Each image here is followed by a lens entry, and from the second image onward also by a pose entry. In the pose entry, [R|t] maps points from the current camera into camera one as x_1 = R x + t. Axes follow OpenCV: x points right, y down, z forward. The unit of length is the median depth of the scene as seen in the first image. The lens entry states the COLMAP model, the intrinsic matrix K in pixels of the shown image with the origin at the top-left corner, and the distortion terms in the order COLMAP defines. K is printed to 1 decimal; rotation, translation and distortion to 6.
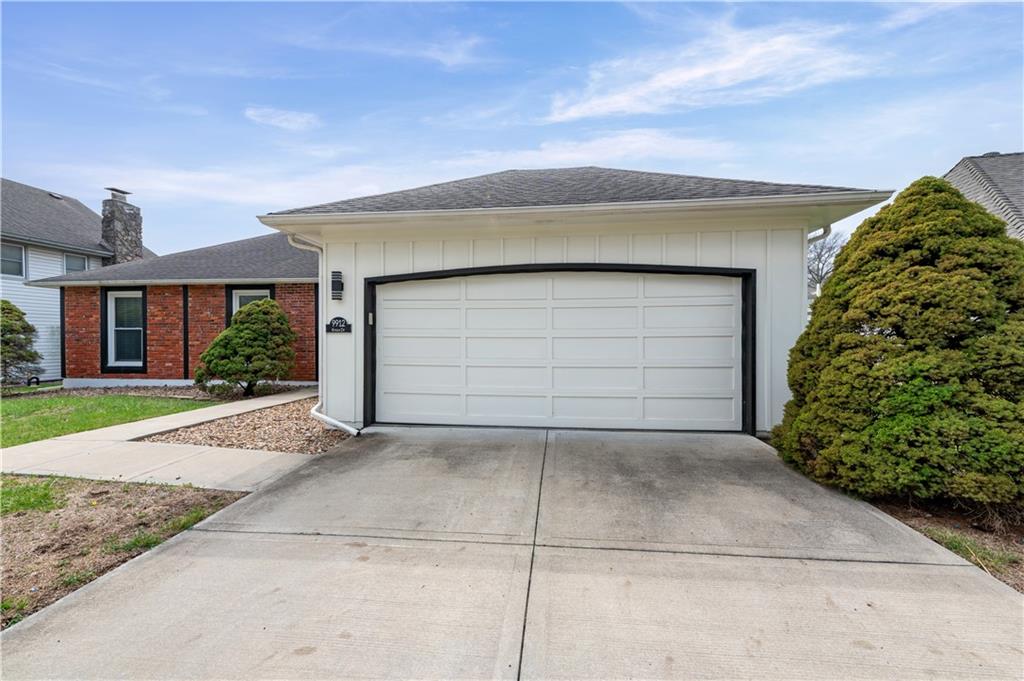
lens RADIAL K [[398.9, 0, 512.4], [0, 398.9, 342.4], [0, 0, 1]] dist [0.009644, -0.000847]
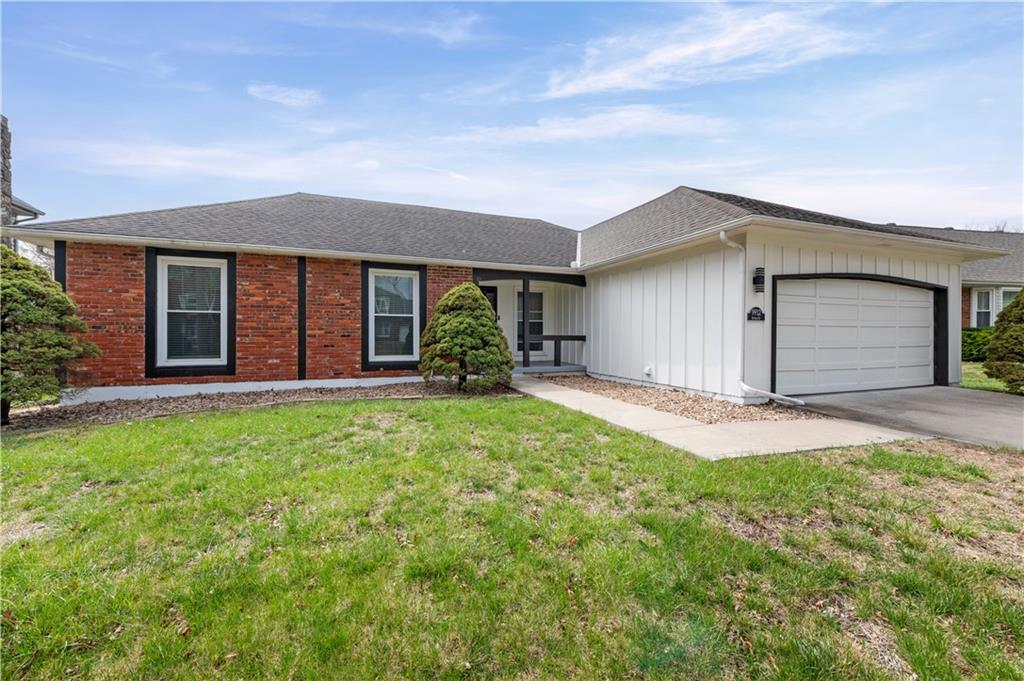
lens RADIAL K [[398.9, 0, 507.2], [0, 398.9, 335.0], [0, 0, 1]] dist [0.009644, -0.000847]
pose [[0.895391, 0.000469, 0.445280, -0.801991], [0.001732, 0.999988, -0.004538, 0.010834], [-0.445277, 0.004834, 0.895380, 0.141018]]
